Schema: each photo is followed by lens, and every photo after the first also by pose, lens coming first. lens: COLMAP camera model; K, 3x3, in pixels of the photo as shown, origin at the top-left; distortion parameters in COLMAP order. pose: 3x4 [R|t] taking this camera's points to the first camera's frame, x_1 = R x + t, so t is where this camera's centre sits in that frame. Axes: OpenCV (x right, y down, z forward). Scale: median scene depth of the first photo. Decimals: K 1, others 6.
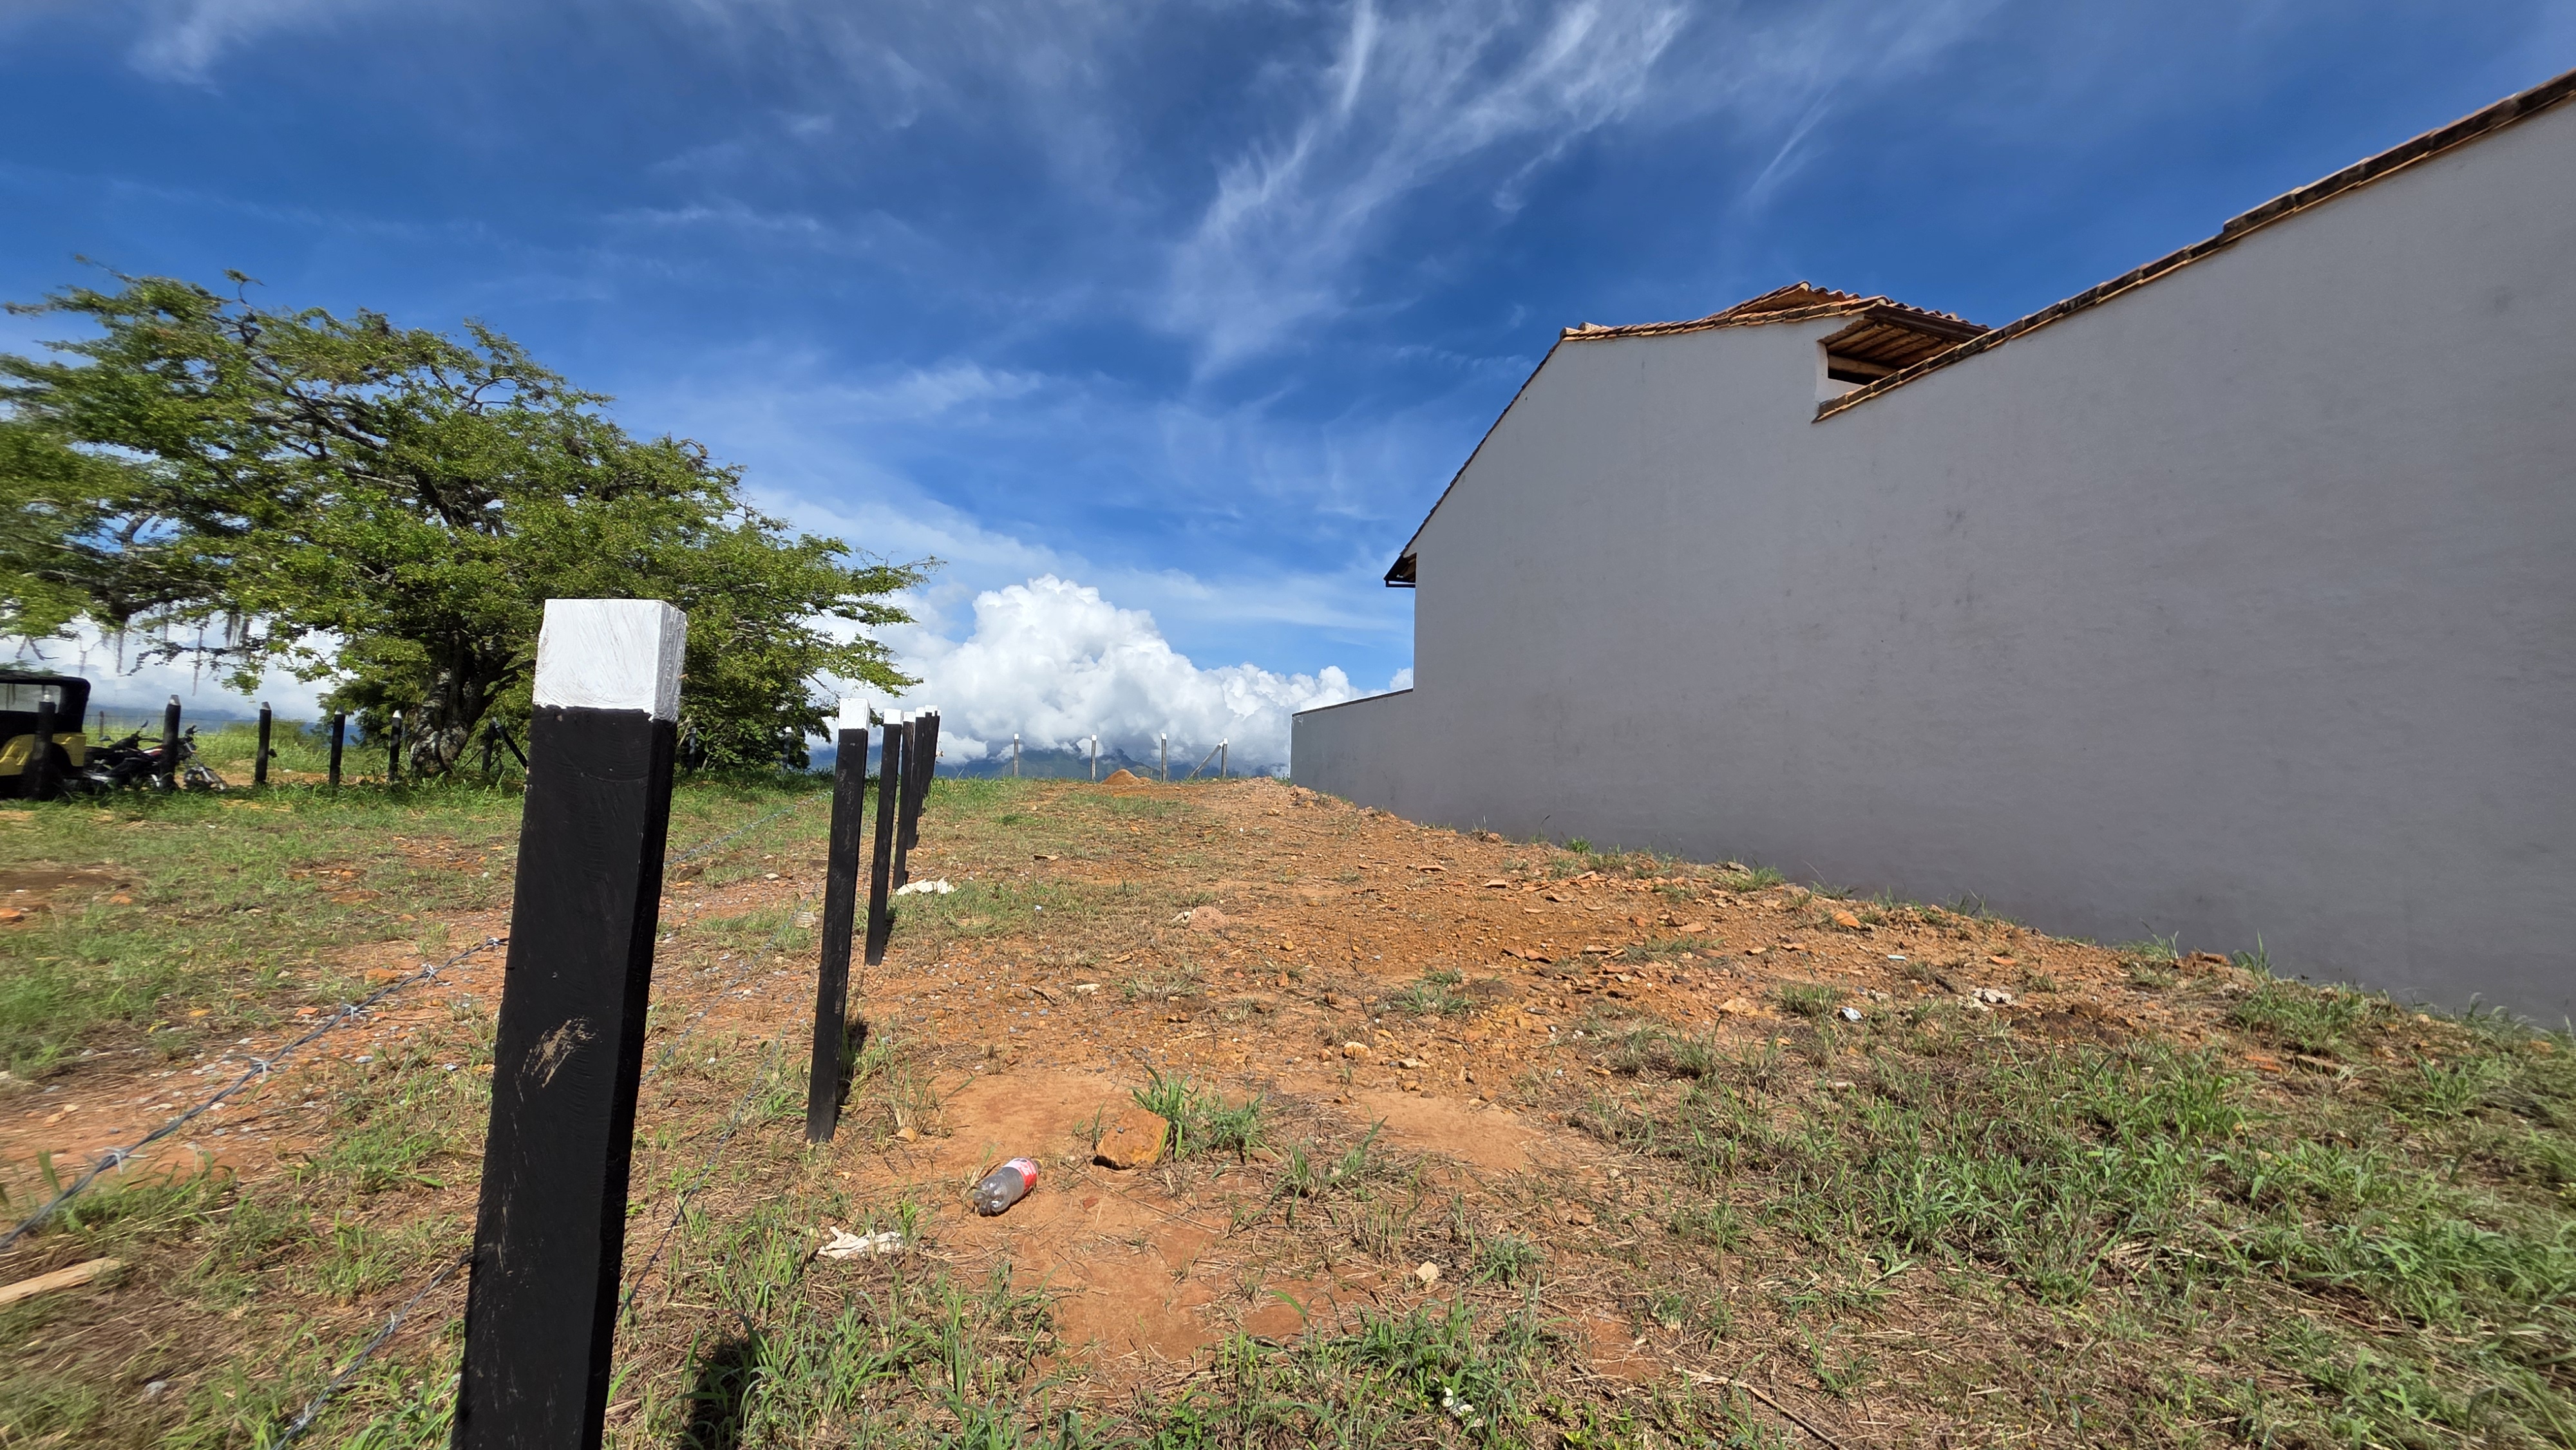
lens RADIAL K [[1033.4, 0, 1295.1], [0, 1033.4, 706.6], [0, 0, 1]] dist [0.002415, -0.000948]
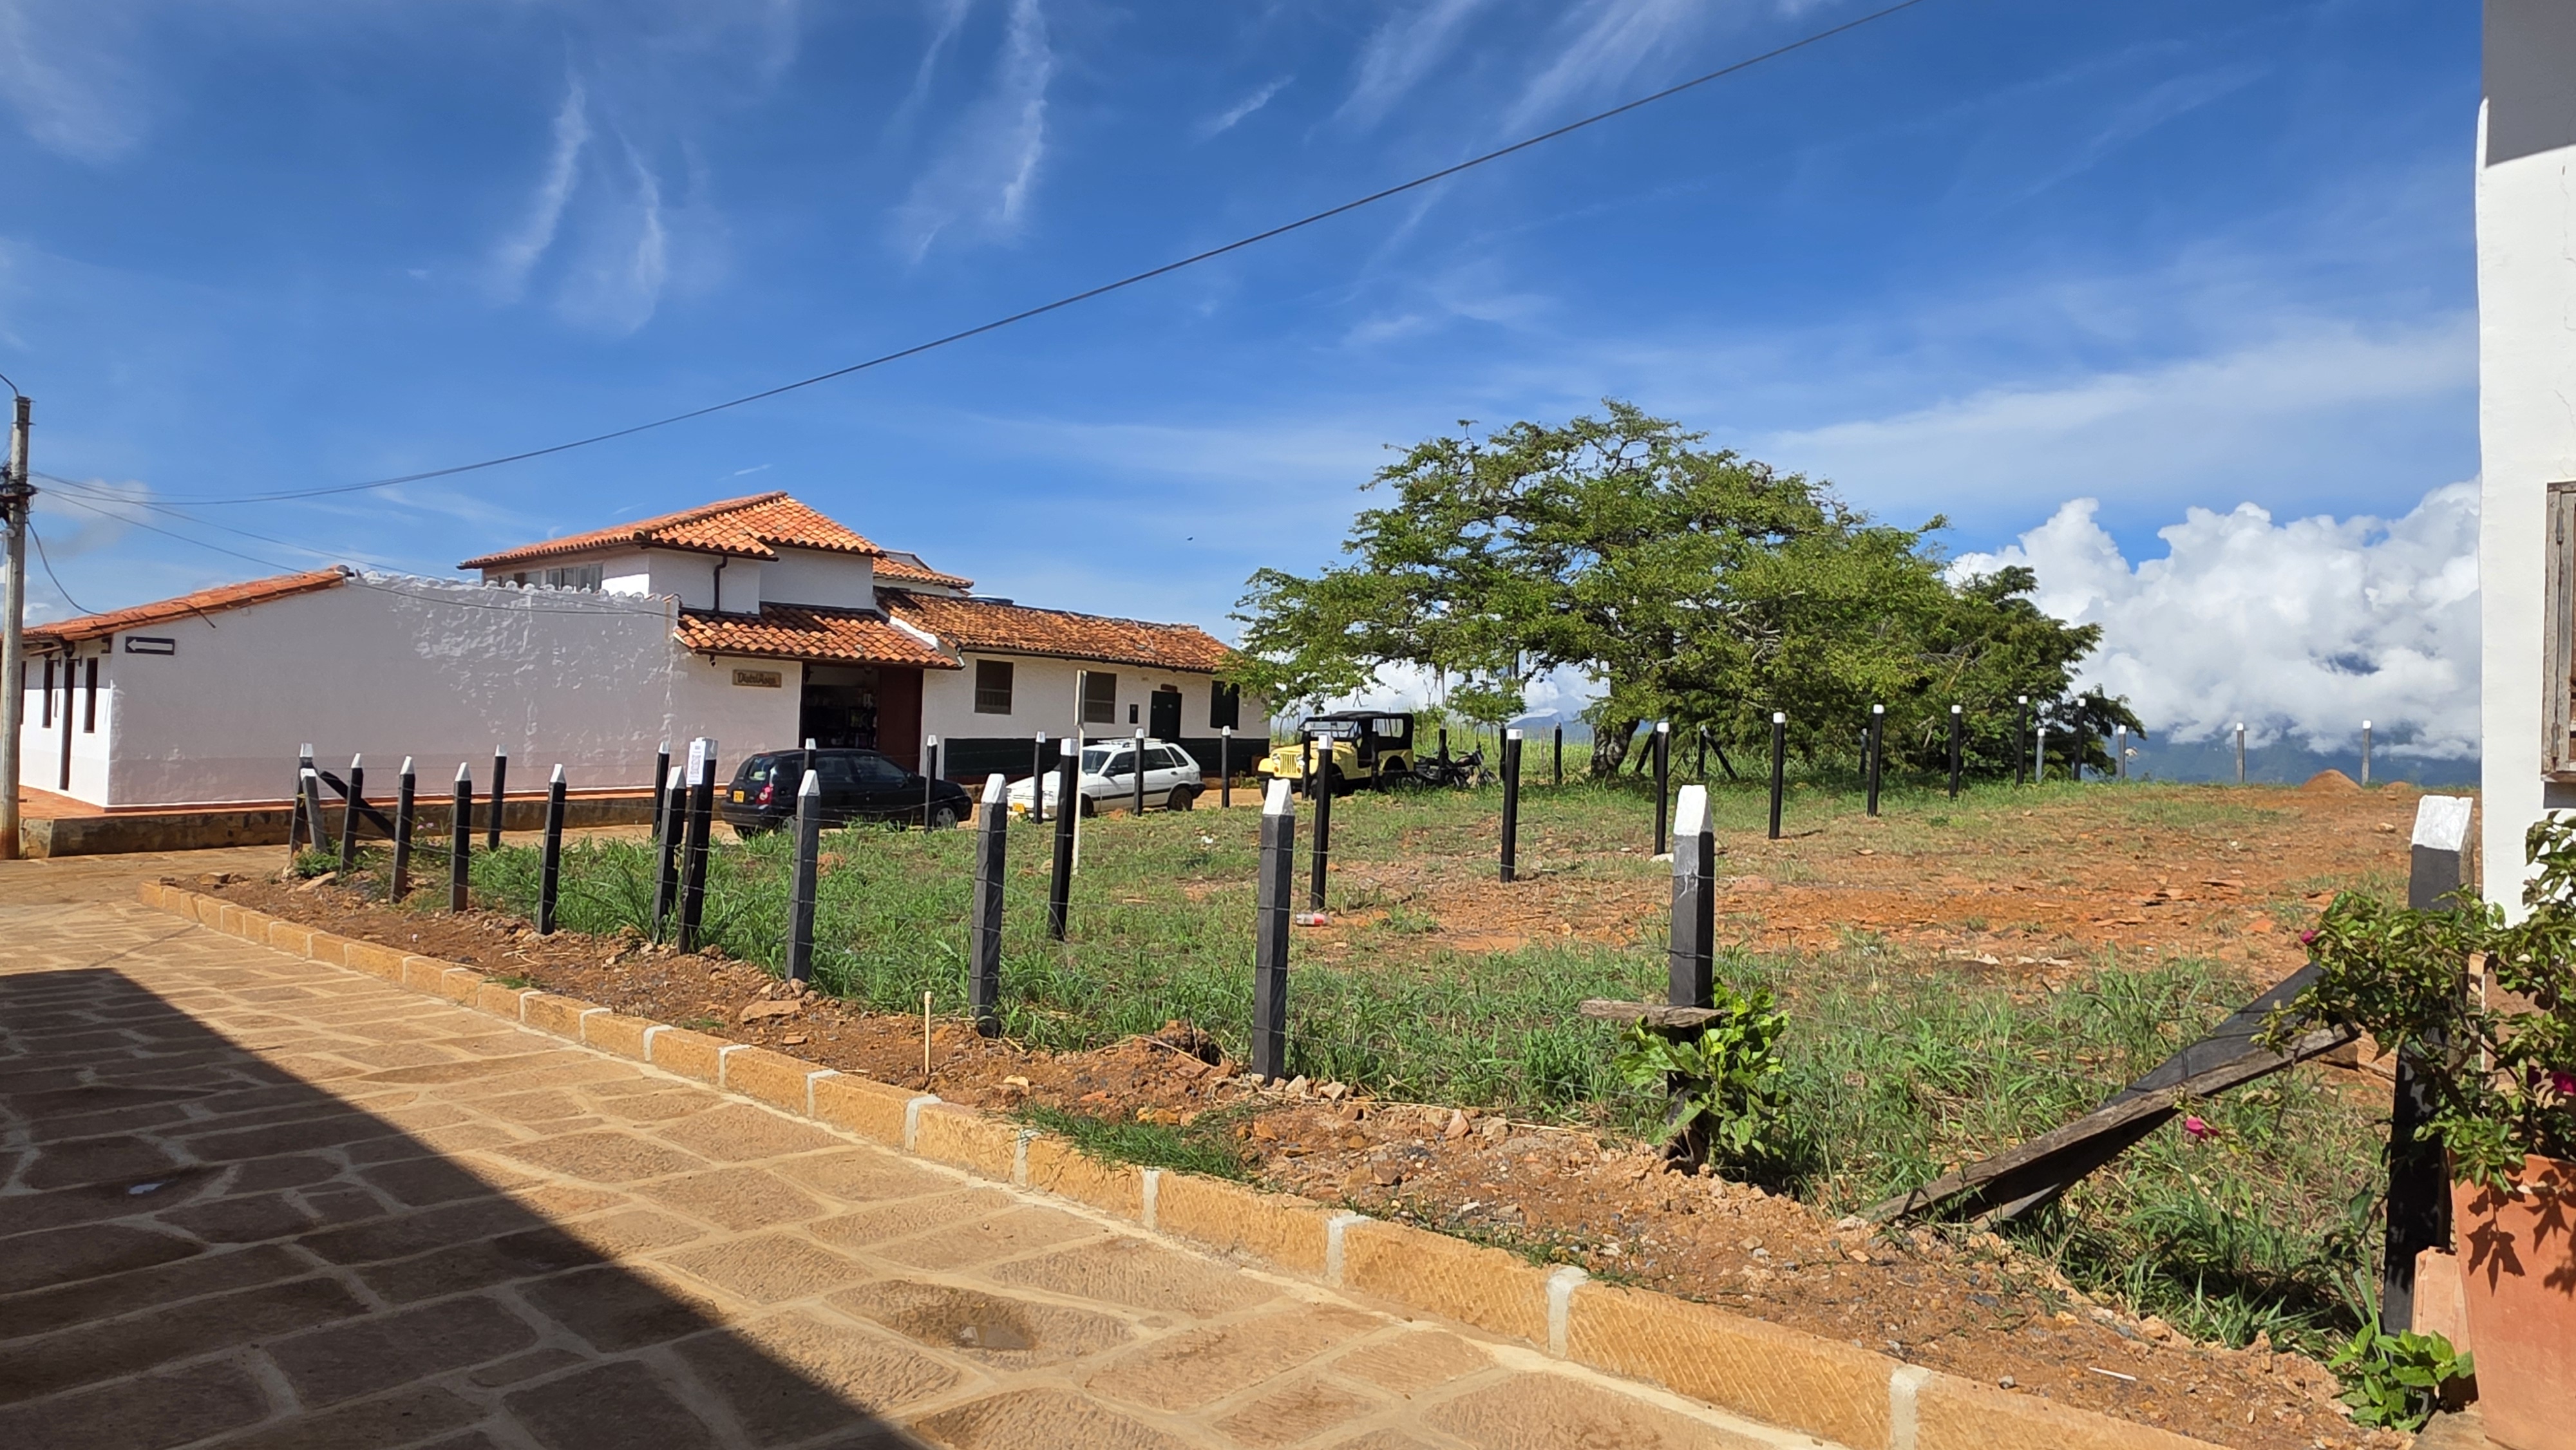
lens RADIAL K [[1557.3, 0, 1292.5], [0, 1557.3, 722.9], [0, 0, 1]] dist [0.005647, -0.002952]
pose [[0.456460, -0.033291, -0.889121, 1.016160], [0.055492, 0.998419, -0.008895, -0.002655], [0.888012, -0.045279, 0.457586, -0.269201]]
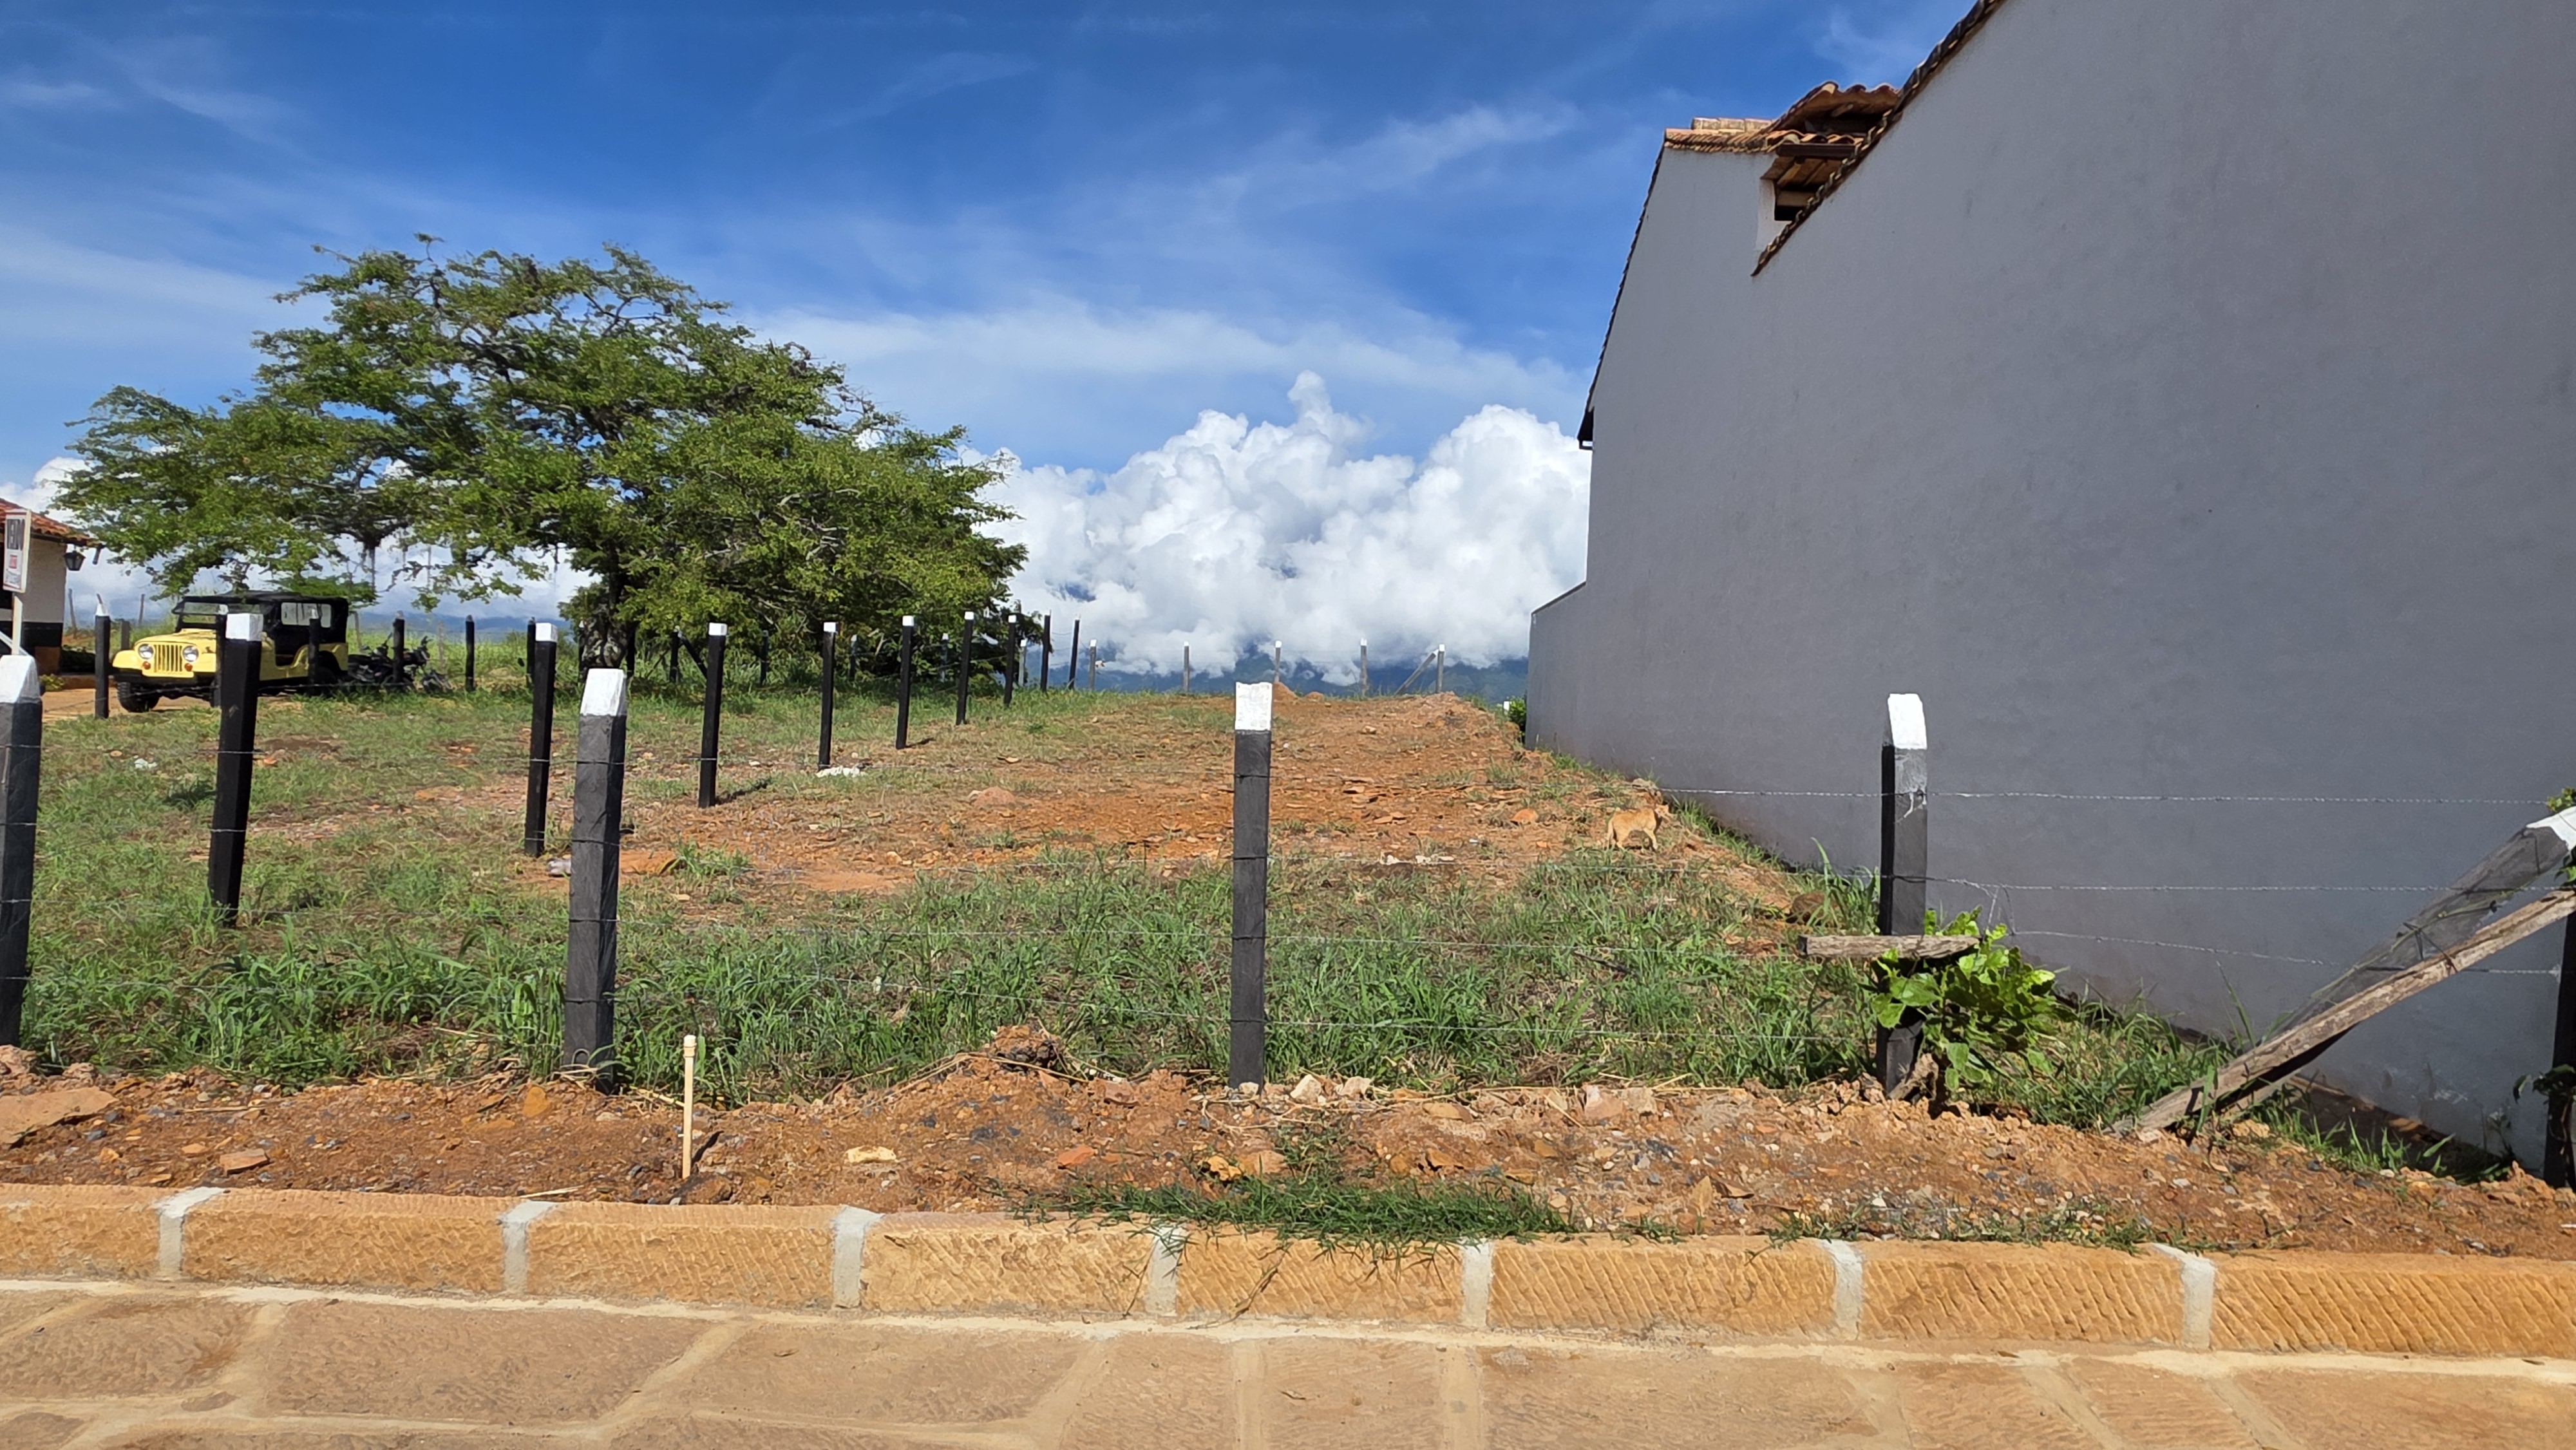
lens RADIAL K [[1557.3, 0, 1296.1], [0, 1557.3, 725.6], [0, 0, 1]] dist [0.005647, -0.002952]
pose [[0.935627, 0.014681, -0.352684, 0.654255], [0.014301, 0.996738, 0.079432, -0.009089], [0.352700, -0.079362, 0.932365, -0.405434]]
